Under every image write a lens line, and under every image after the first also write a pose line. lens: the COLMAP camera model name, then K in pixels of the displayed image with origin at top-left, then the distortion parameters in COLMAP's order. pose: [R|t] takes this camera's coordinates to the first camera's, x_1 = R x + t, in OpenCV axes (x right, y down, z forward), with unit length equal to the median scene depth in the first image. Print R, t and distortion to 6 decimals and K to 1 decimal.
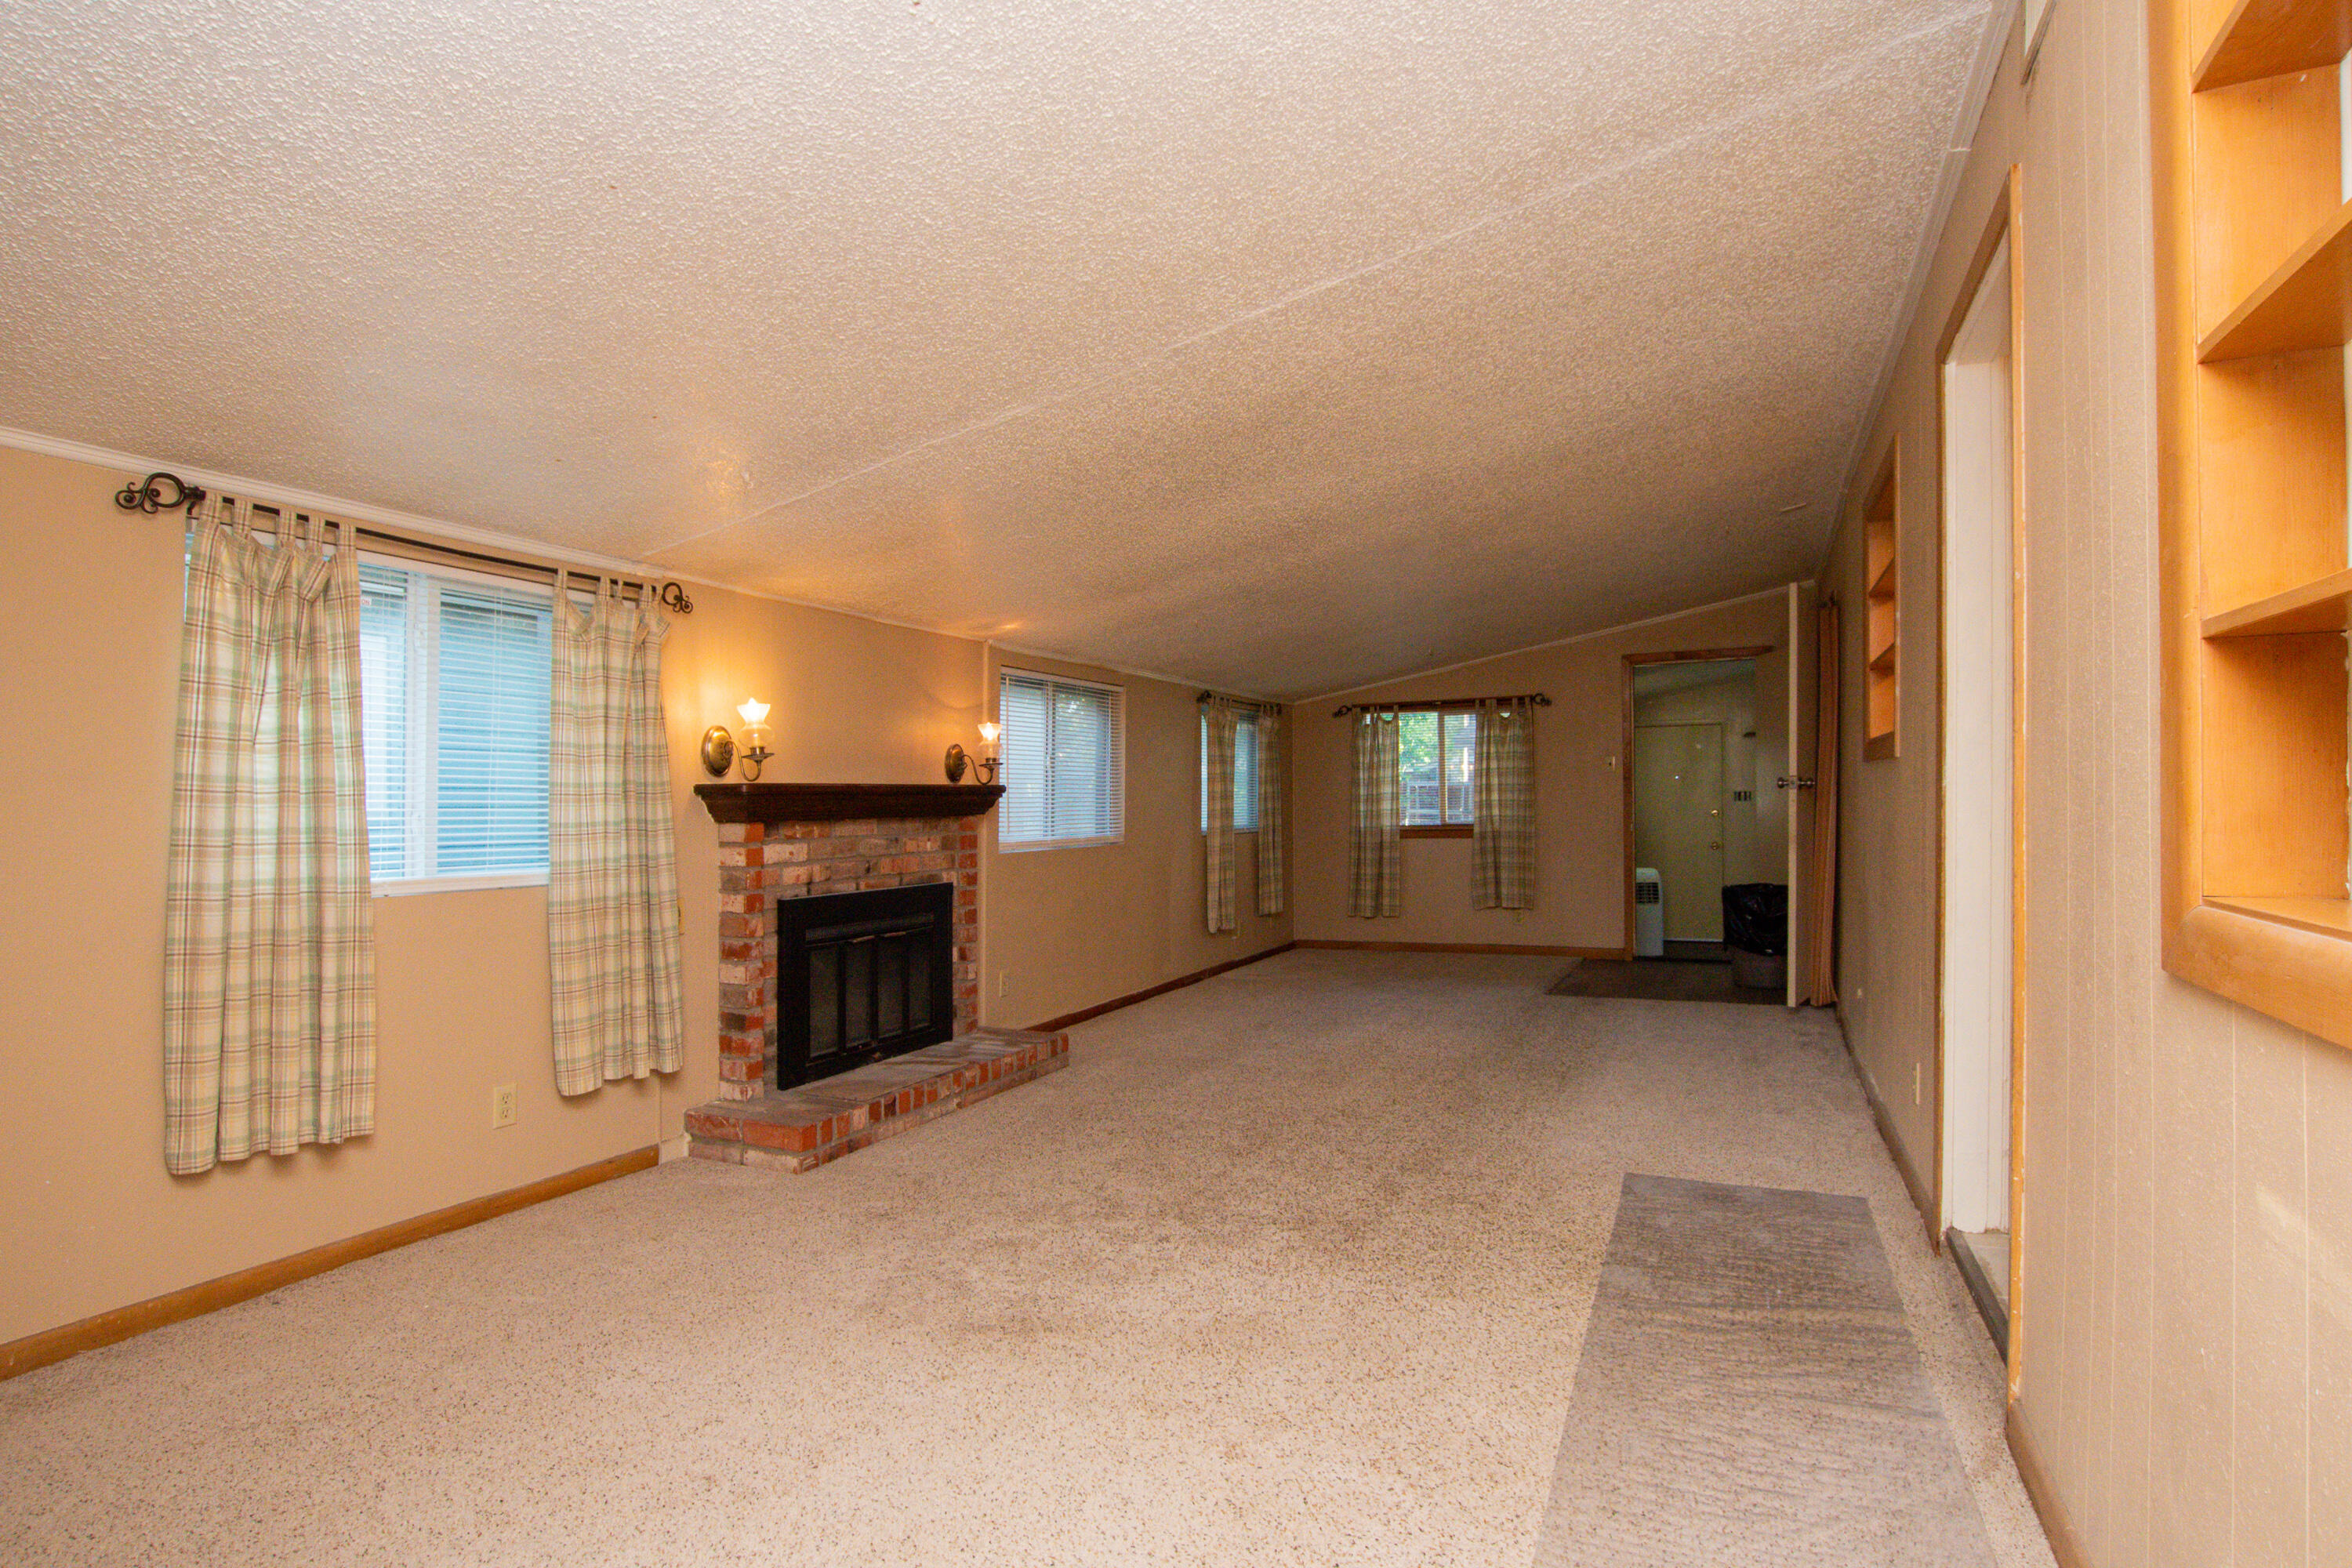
lens RADIAL K [[1257.4, 0, 1176.0], [0, 1257.4, 784.0], [0, 0, 1]] dist [0.000539, 0.000122]
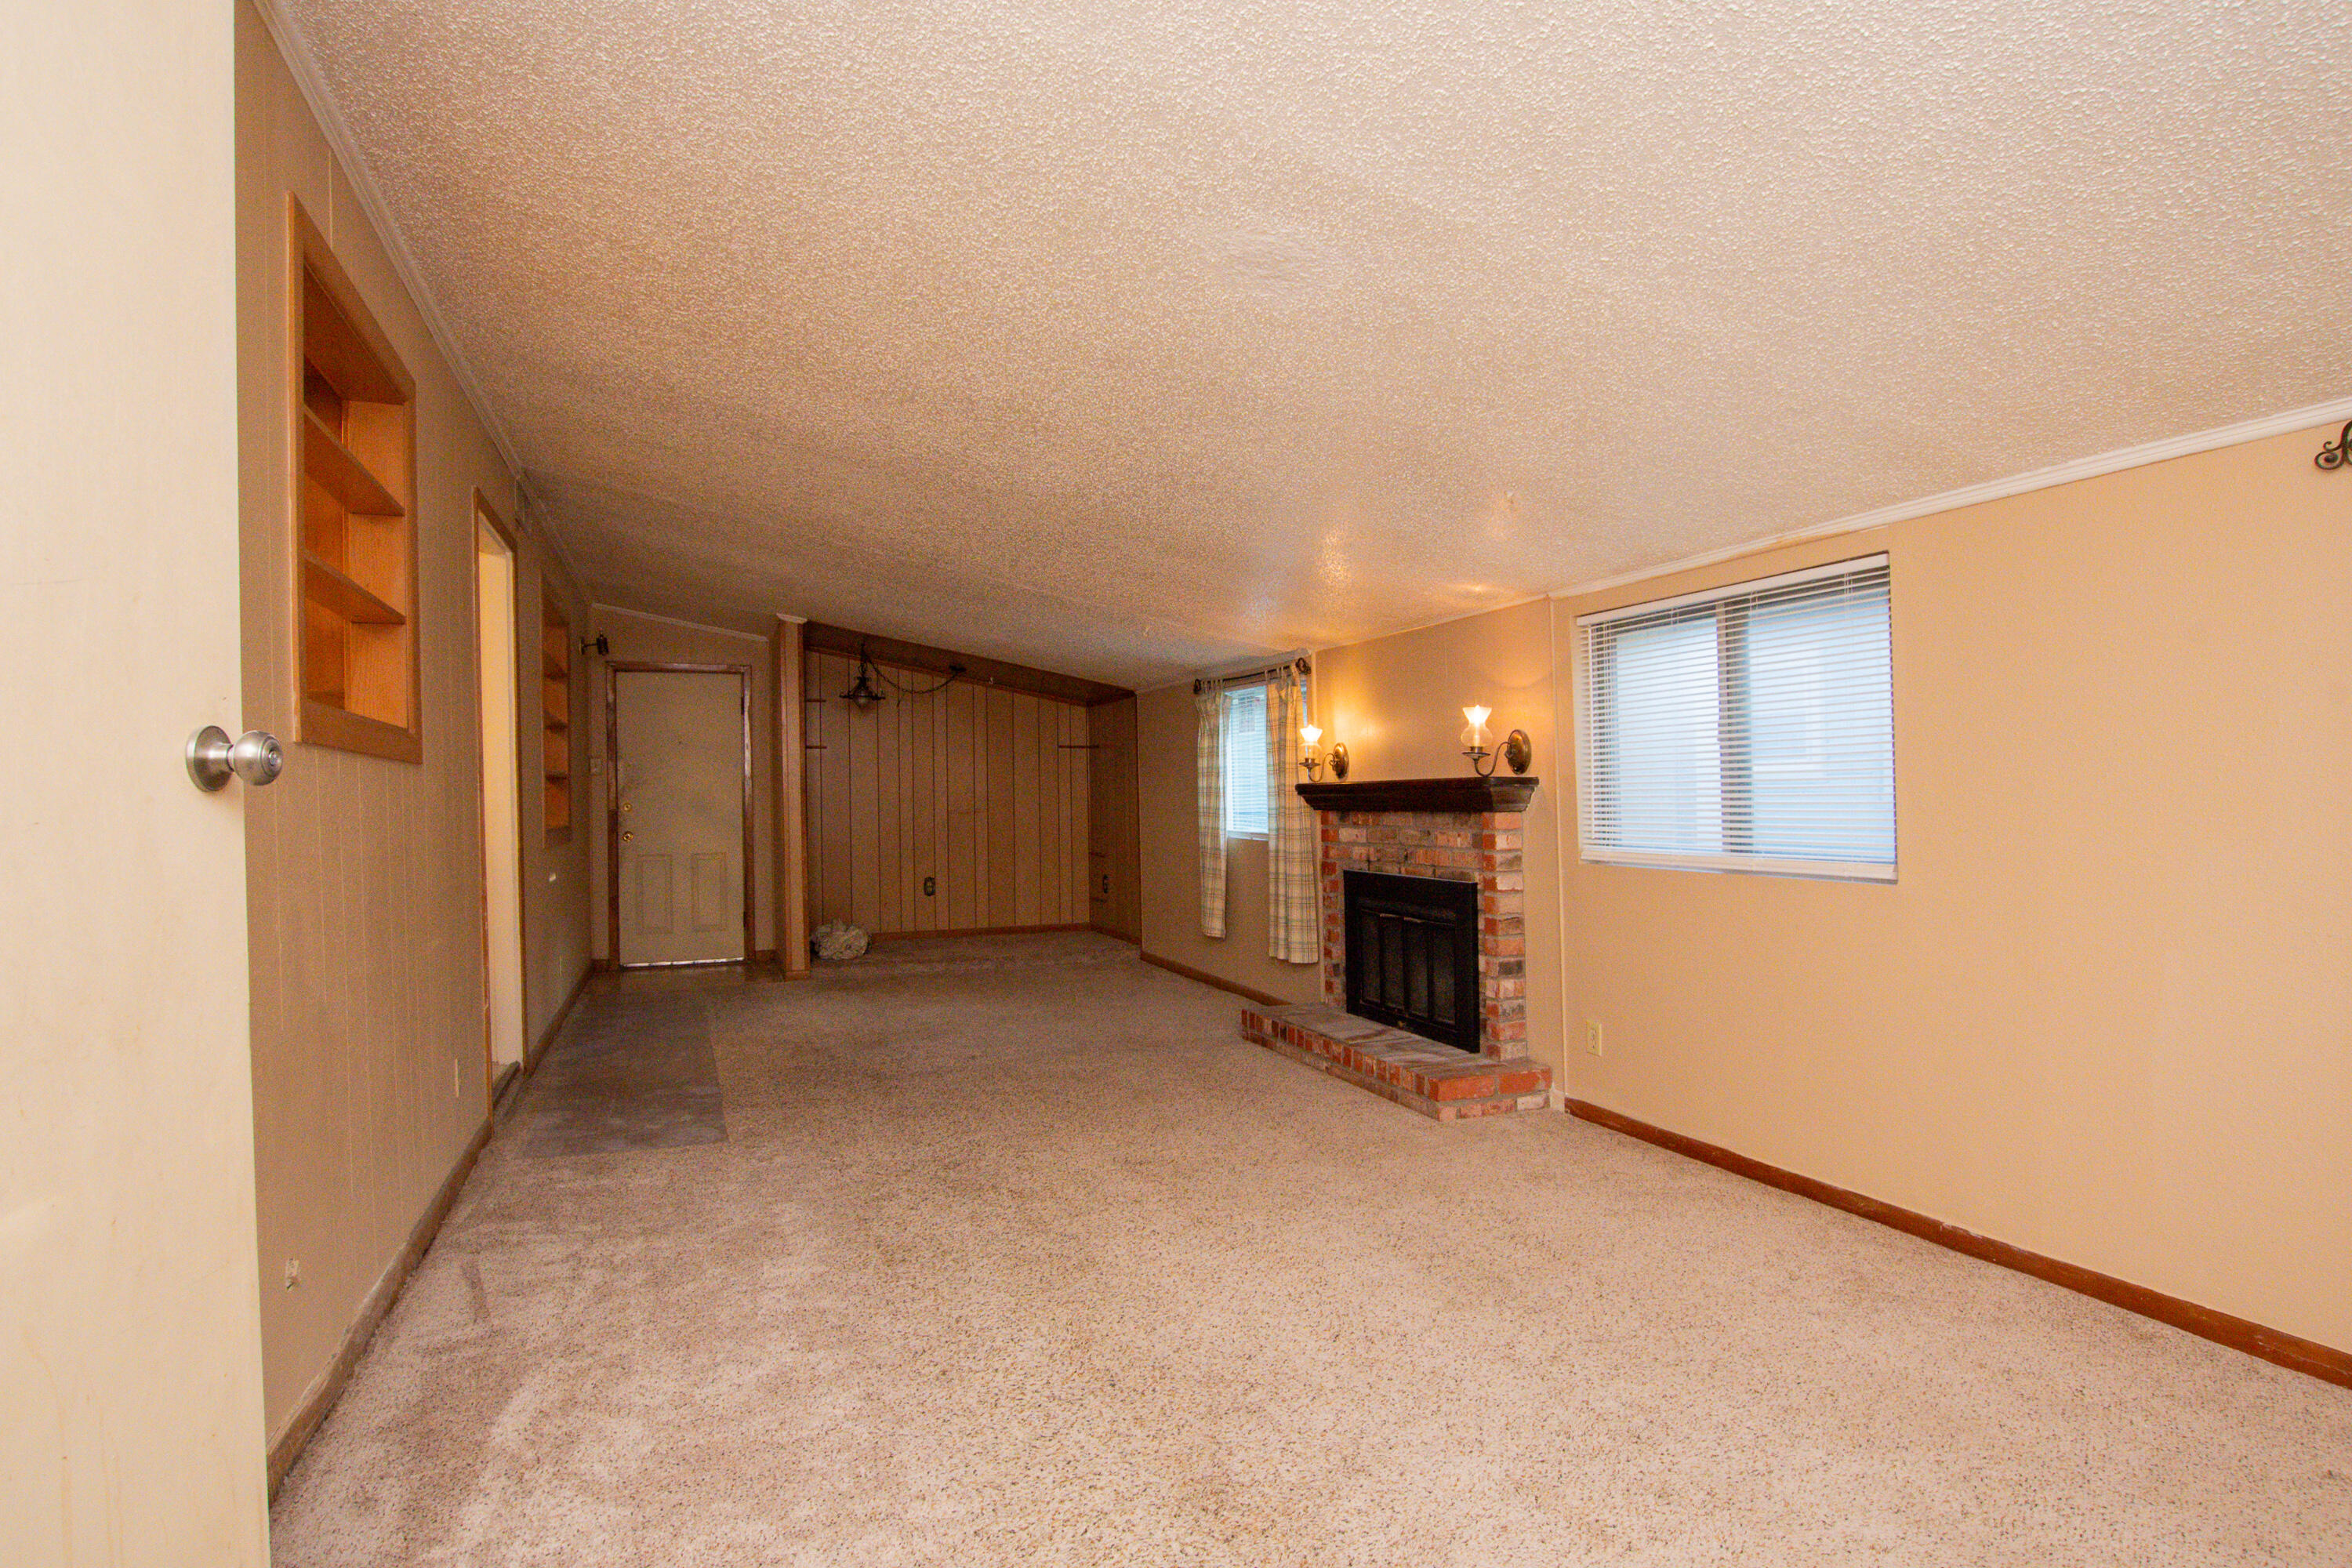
lens RADIAL K [[1215.2, 0, 1176.0], [0, 1215.2, 784.0], [0, 0, 1]] dist [-0.000151, 0.000011]
pose [[-0.687091, 0.010890, -0.726490, 0.690678], [0.029152, 0.999496, -0.012590, 0.011324], [0.725986, -0.029829, -0.687062, 1.626253]]
